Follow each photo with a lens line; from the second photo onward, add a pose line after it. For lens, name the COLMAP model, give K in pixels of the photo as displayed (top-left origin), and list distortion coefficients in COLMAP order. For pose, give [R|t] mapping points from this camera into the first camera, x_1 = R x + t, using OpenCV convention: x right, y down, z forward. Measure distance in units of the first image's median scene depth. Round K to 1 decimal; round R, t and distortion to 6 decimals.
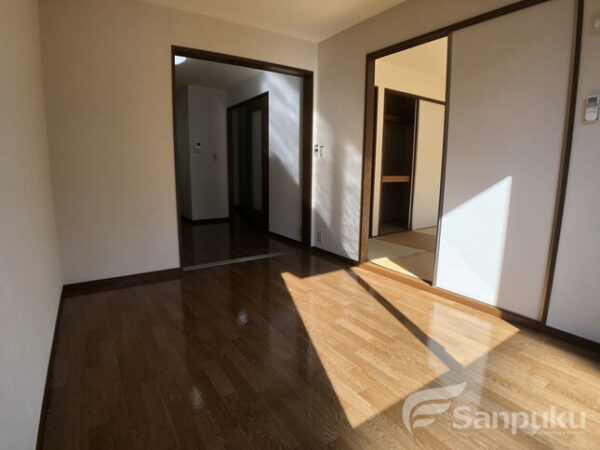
lens RADIAL K [[325.5, 0, 300.0], [0, 325.5, 225.0], [0, 0, 1]] dist [-0.058661, 0.000556]
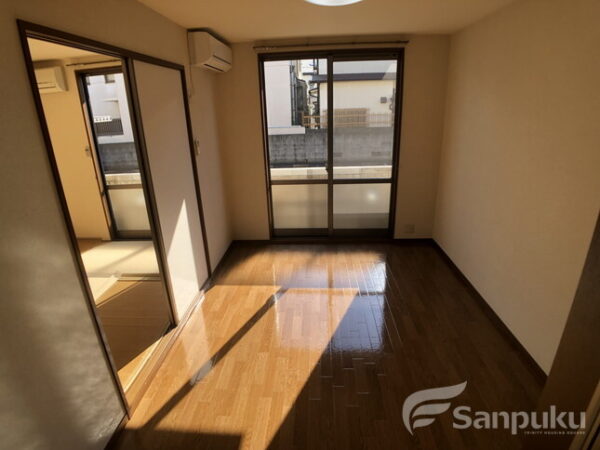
lens RADIAL K [[325.5, 0, 300.0], [0, 325.5, 225.0], [0, 0, 1]] dist [-0.058661, 0.000556]
pose [[-0.801160, -0.181251, 0.570342, -0.357793], [0.133957, 0.874537, 0.466091, -0.445593], [-0.583265, 0.449815, -0.676365, 1.204864]]
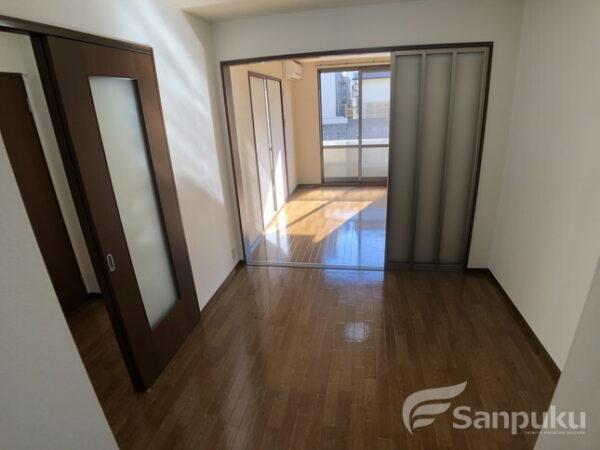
lens RADIAL K [[325.5, 0, 300.0], [0, 325.5, 225.0], [0, 0, 1]] dist [-0.058661, 0.000556]
pose [[-0.717477, -0.210854, 0.663903, -0.941368], [0.170625, 0.870856, 0.460975, -0.570929], [-0.675362, 0.444017, -0.588842, 1.948676]]
